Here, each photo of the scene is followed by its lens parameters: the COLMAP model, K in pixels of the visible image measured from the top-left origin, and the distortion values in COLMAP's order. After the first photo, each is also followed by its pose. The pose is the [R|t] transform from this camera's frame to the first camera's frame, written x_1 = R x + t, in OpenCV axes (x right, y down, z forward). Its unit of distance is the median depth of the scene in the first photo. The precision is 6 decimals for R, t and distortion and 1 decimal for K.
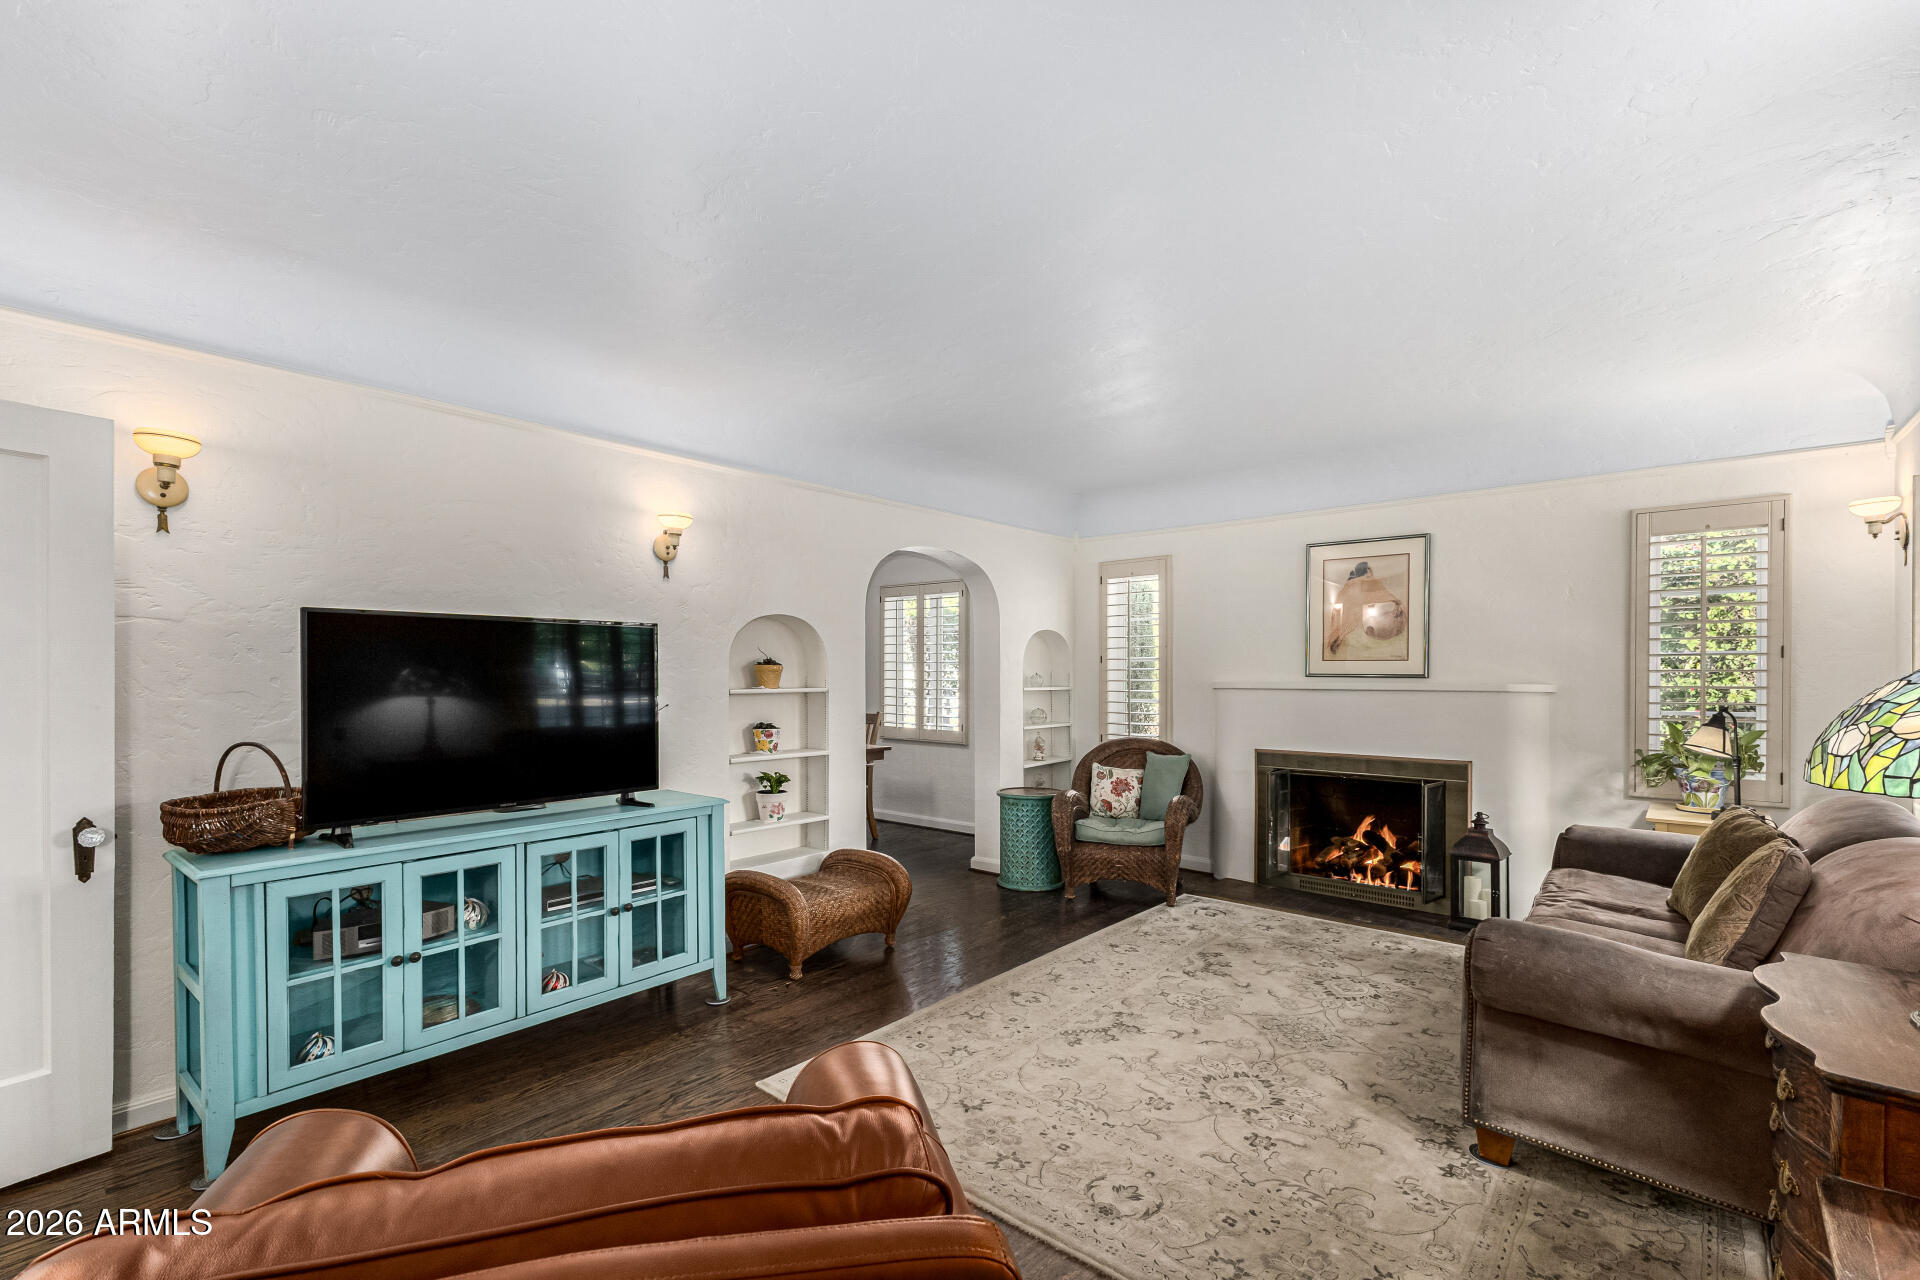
lens RADIAL K [[848.3, 0, 966.4], [0, 848.3, 681.5], [0, 0, 1]] dist [0.001306, 0.000034]
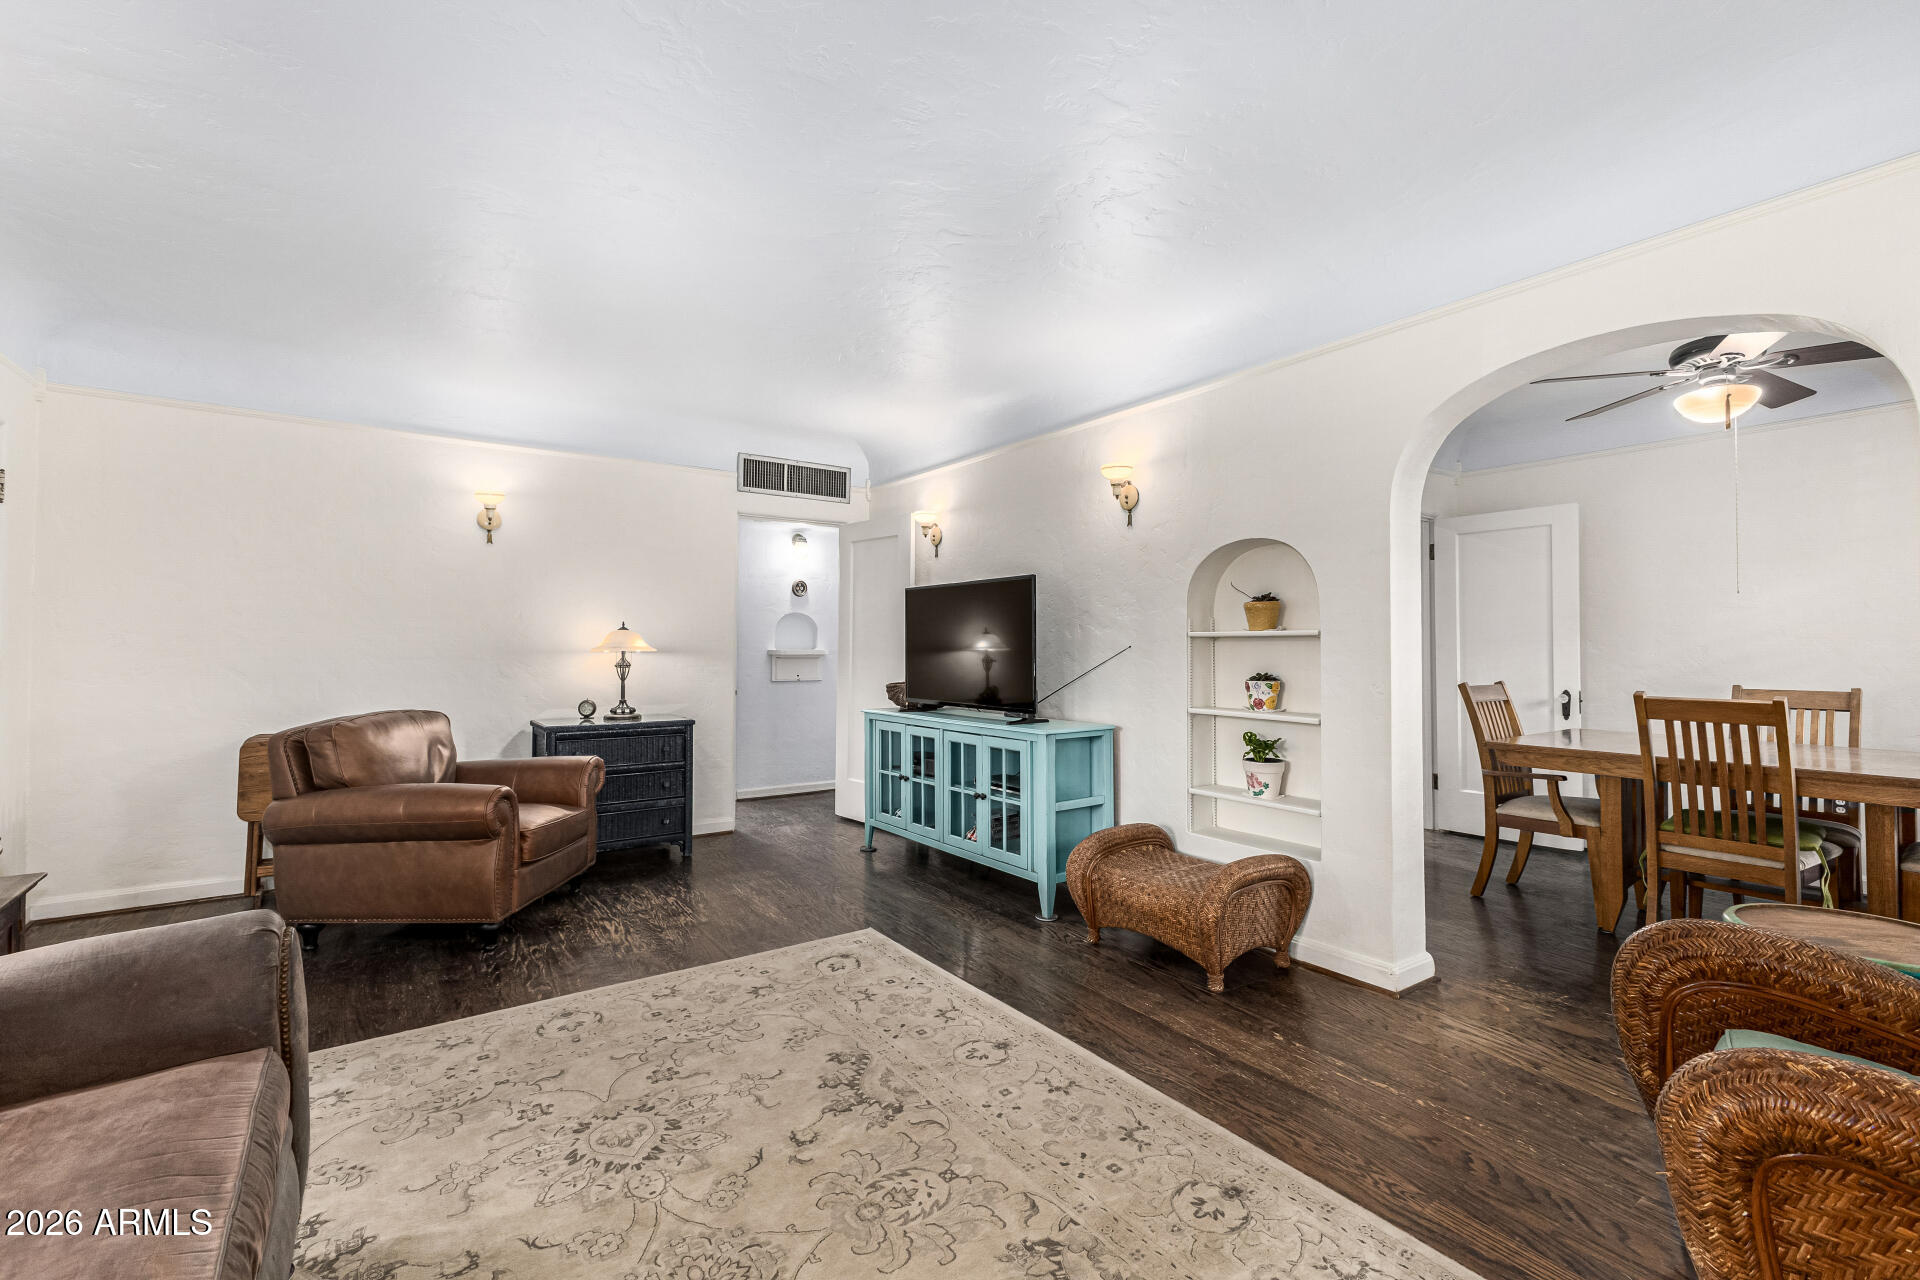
lens RADIAL K [[838.9, 0, 960.0], [0, 838.9, 640.0], [0, 0, 1]] dist [0.000429, -0.000289]
pose [[-0.259146, -0.009750, -0.965789, 0.857108], [-0.012522, 0.999899, -0.006735, 0.036129], [0.965757, 0.010349, -0.259242, 1.304282]]
